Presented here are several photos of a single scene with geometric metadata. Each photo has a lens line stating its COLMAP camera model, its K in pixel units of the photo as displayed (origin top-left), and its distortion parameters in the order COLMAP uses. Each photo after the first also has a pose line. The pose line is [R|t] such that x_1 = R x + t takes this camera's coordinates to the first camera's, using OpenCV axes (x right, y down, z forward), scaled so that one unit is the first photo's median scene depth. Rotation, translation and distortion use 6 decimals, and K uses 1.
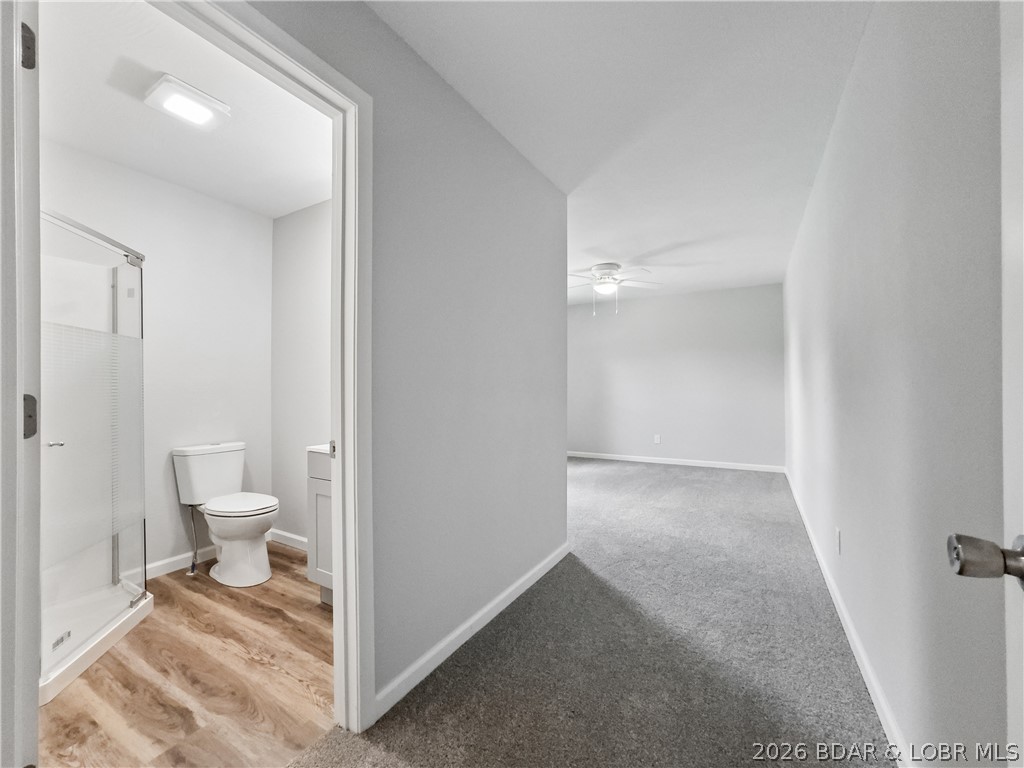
lens RADIAL K [[416.3, 0, 508.5], [0, 416.3, 387.1], [0, 0, 1]] dist [-0.027668, 0.006091]
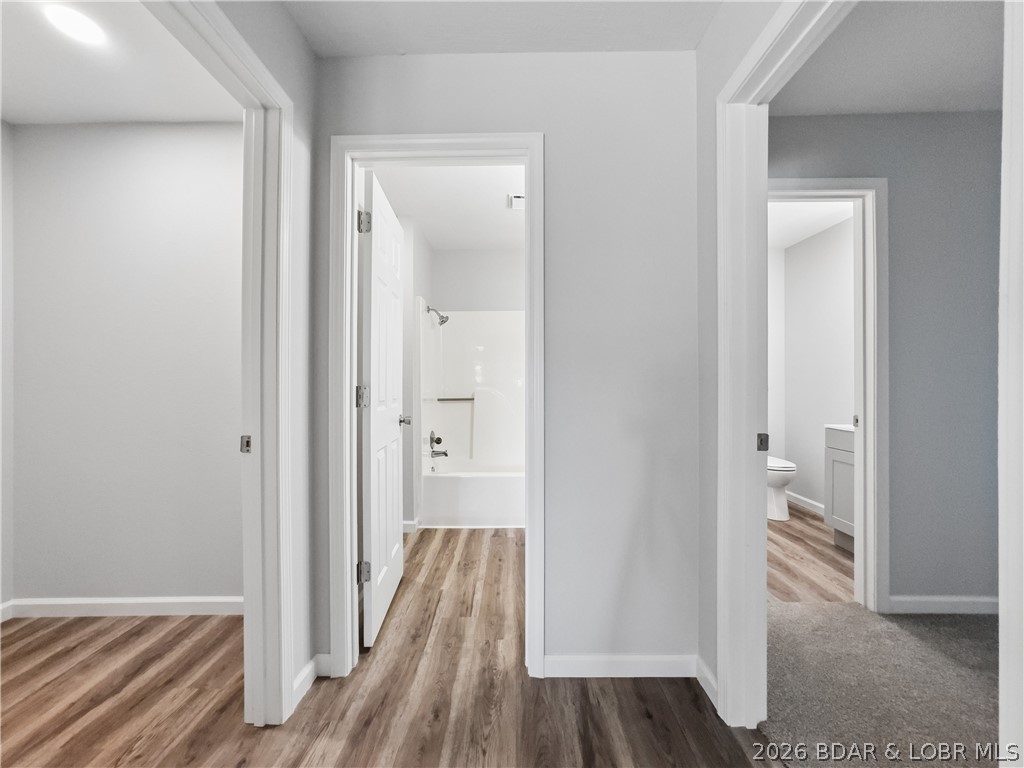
lens RADIAL K [[416.3, 0, 503.2], [0, 416.3, 381.7], [0, 0, 1]] dist [-0.027668, 0.006091]
pose [[0.490796, -0.000474, -0.871275, 0.210928], [0.002083, 0.999998, 0.000629, 0.002621], [0.871272, -0.002123, 0.490796, -0.738584]]
